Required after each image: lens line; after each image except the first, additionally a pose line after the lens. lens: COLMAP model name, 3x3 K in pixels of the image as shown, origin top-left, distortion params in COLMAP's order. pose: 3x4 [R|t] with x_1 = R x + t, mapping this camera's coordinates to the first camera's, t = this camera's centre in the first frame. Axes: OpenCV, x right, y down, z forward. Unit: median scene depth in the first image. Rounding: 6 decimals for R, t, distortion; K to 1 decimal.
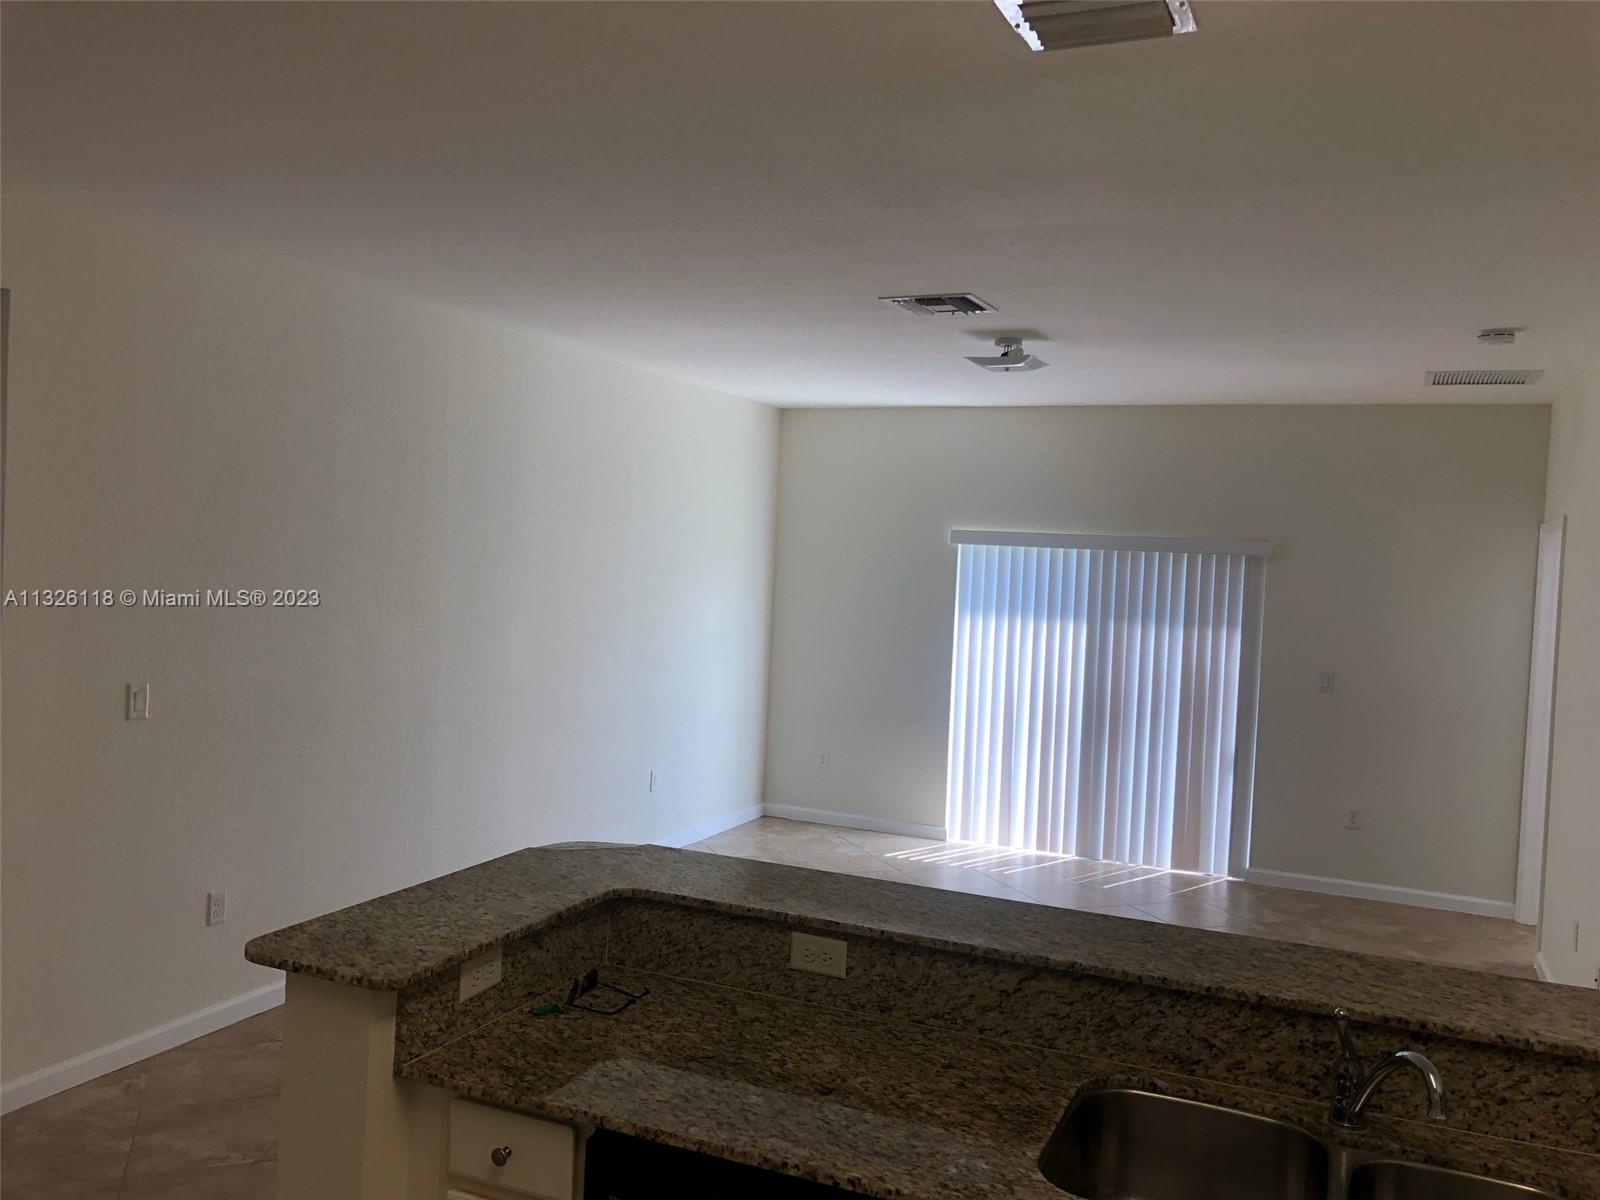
lens RADIAL K [[1322.5, 0, 804.3], [0, 1322.5, 580.5], [0, 0, 1]] dist [0.012328, 0.004534]
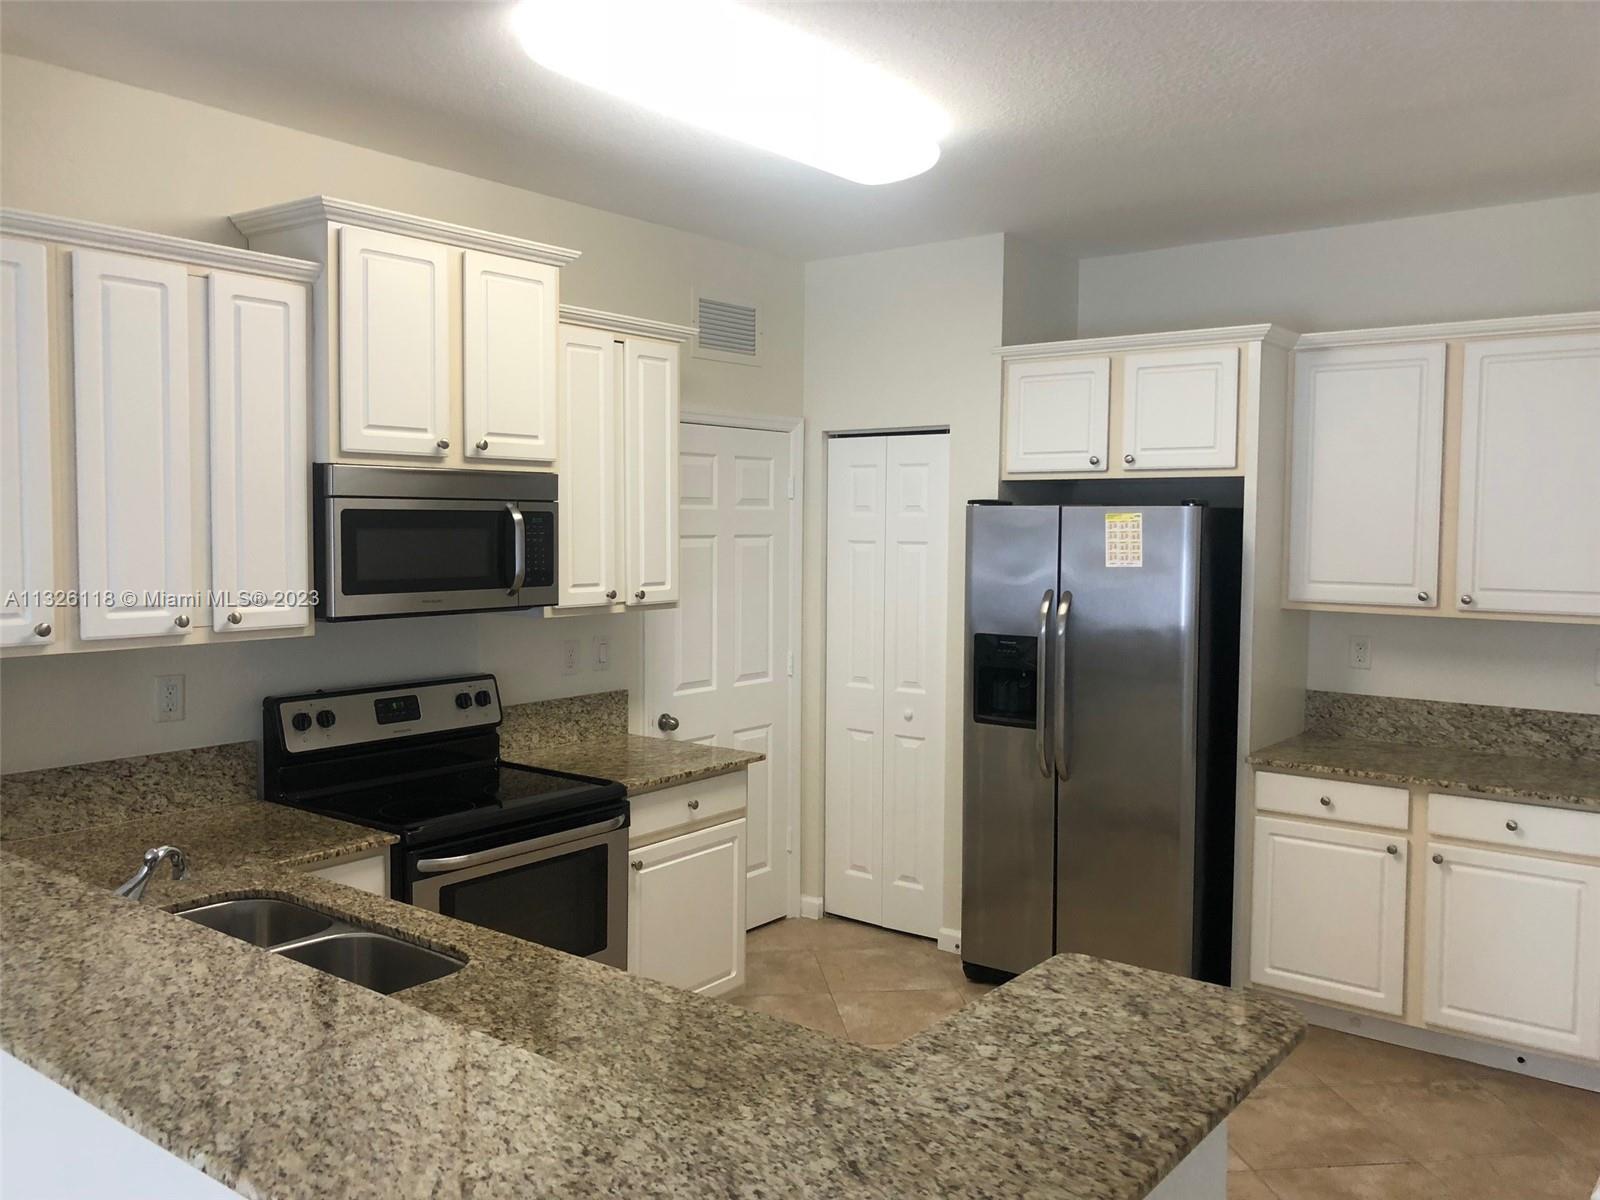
lens RADIAL K [[1322.5, 0, 804.3], [0, 1322.5, 580.5], [0, 0, 1]] dist [0.012328, 0.004534]
pose [[-0.968696, -0.064782, 0.239647, -0.284684], [-0.045754, 0.995403, 0.084135, -0.004738], [-0.243996, 0.070536, -0.967208, 1.561452]]
